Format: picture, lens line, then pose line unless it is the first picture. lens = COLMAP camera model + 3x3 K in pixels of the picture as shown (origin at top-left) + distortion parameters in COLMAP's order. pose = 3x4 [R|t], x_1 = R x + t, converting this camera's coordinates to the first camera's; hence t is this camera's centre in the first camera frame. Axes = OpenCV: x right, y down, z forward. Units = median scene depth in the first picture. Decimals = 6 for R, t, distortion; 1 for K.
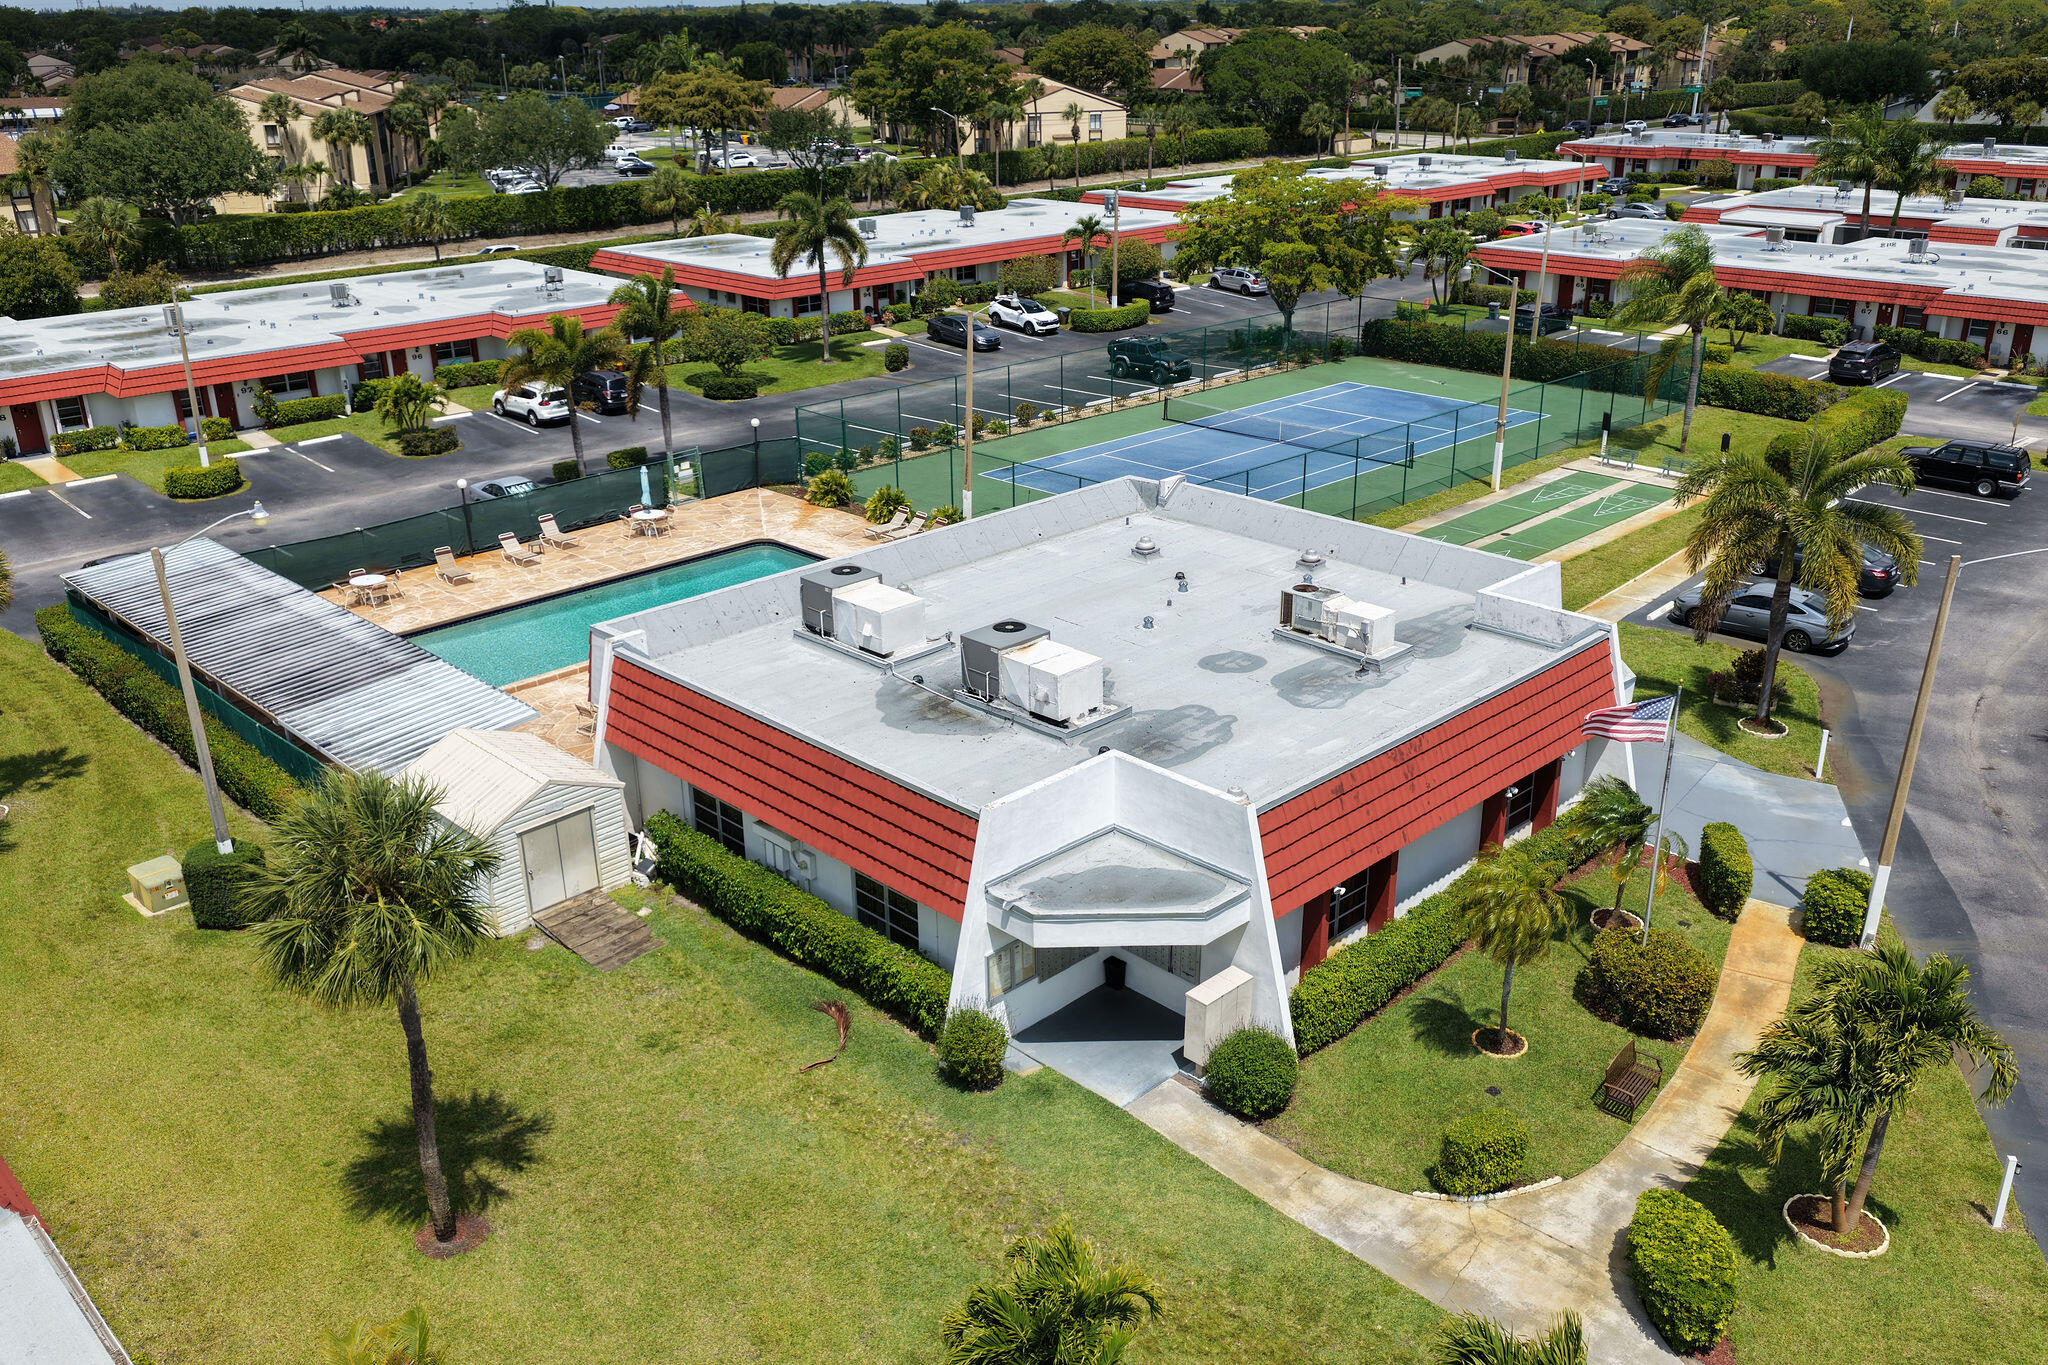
lens RADIAL K [[1680.3, 0, 1024.0], [0, 1680.3, 682.5], [0, 0, 1]] dist [-0.044771, -0.002450]
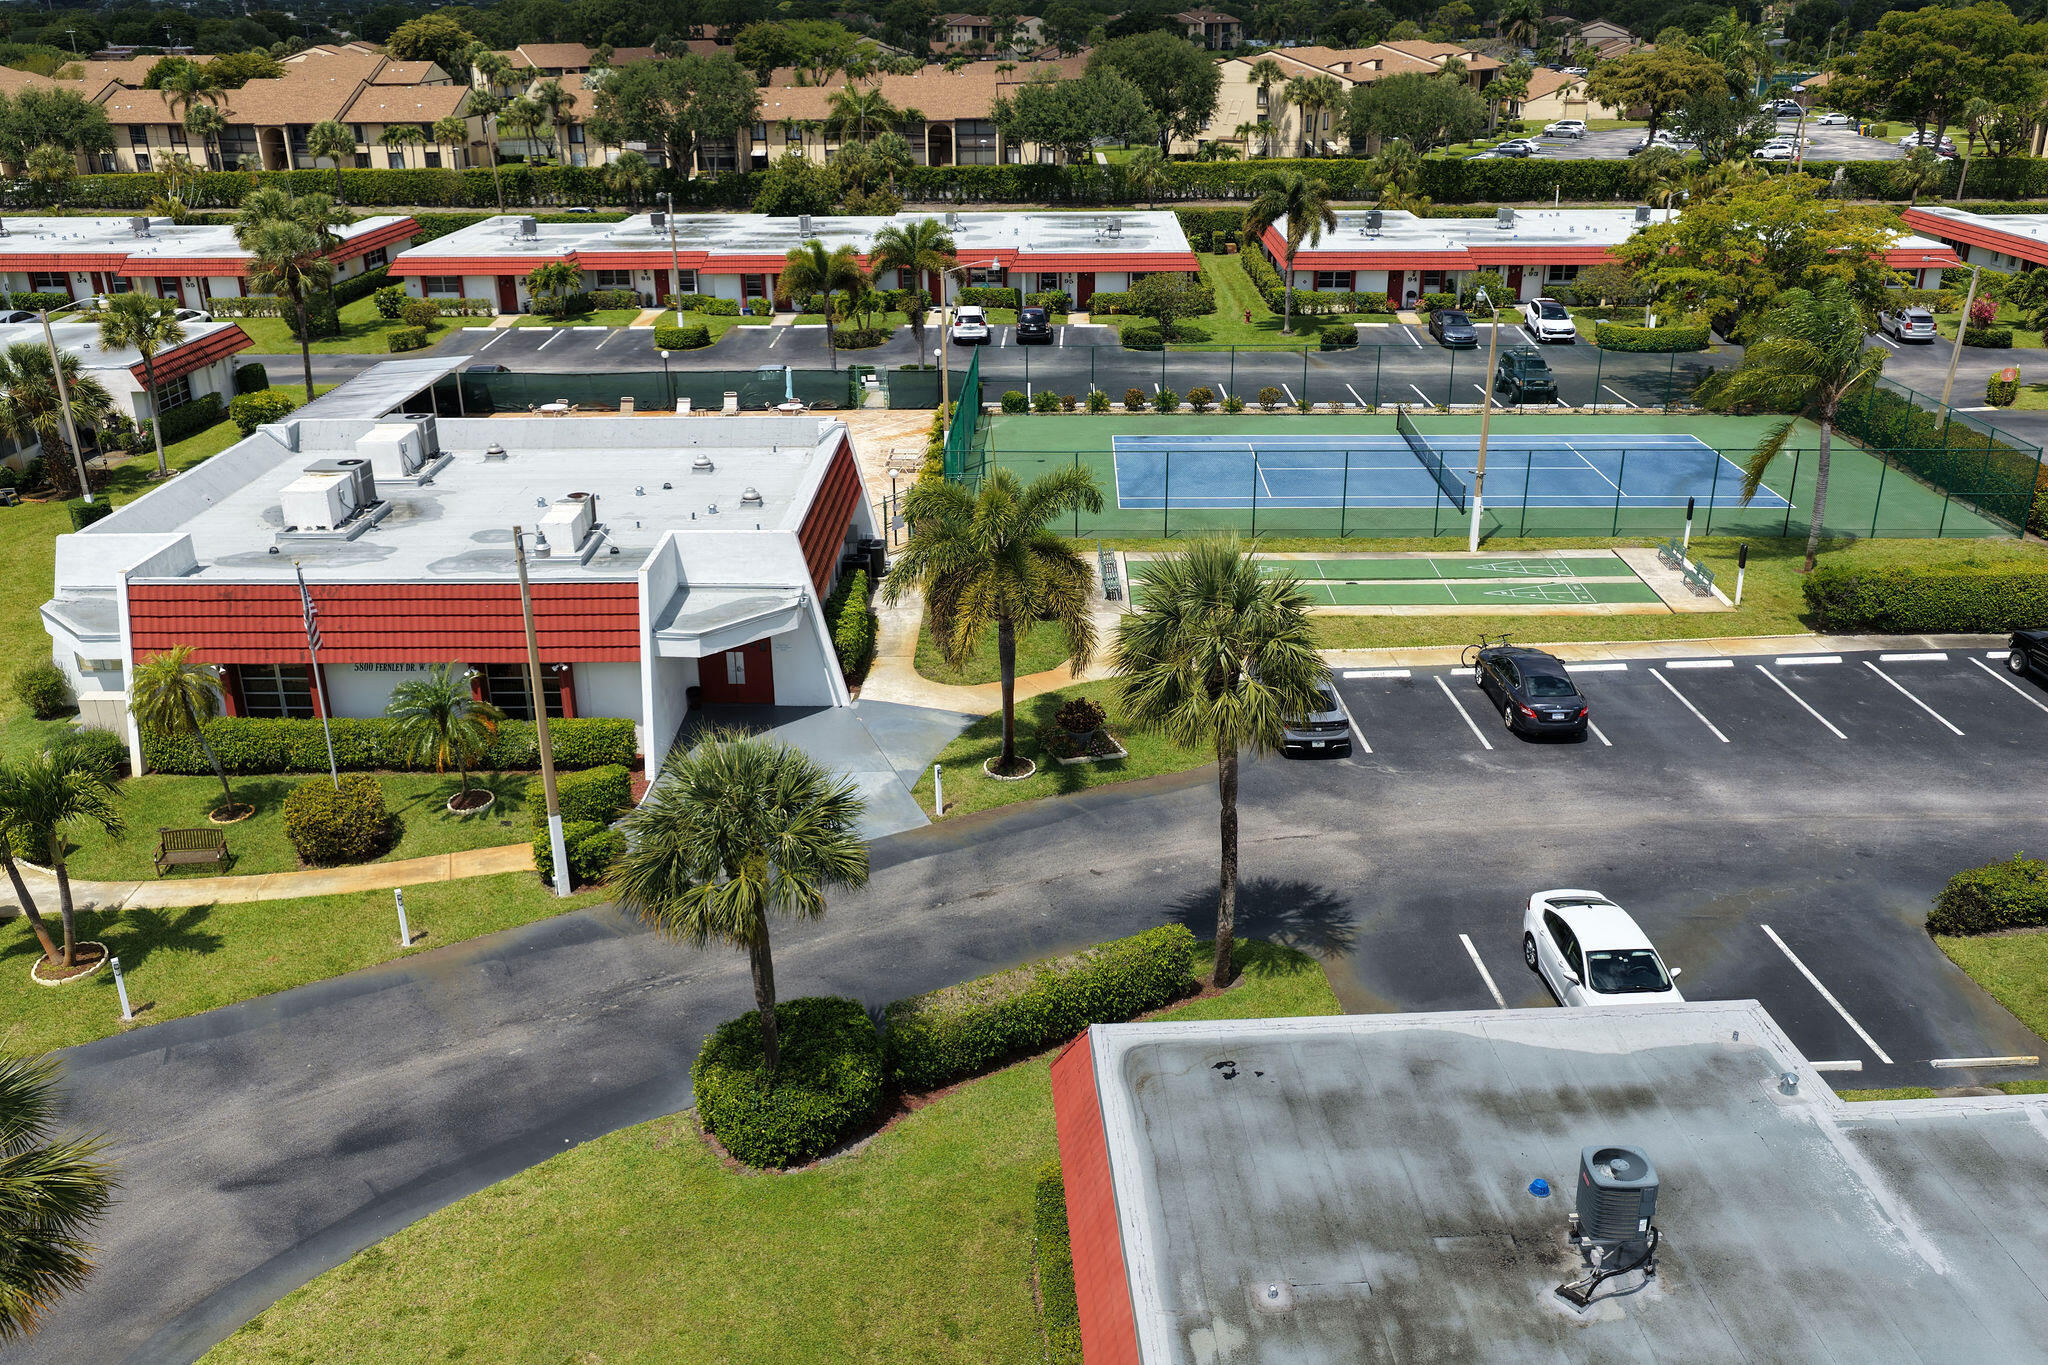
lens RADIAL K [[1680.3, 0, 1024.0], [0, 1680.3, 682.5], [0, 0, 1]] dist [-0.044771, -0.002450]
pose [[0.743238, 0.267990, -0.613008, 0.651867], [-0.253716, 0.960728, 0.112386, -0.084251], [0.619052, 0.072000, 0.782043, 0.147039]]
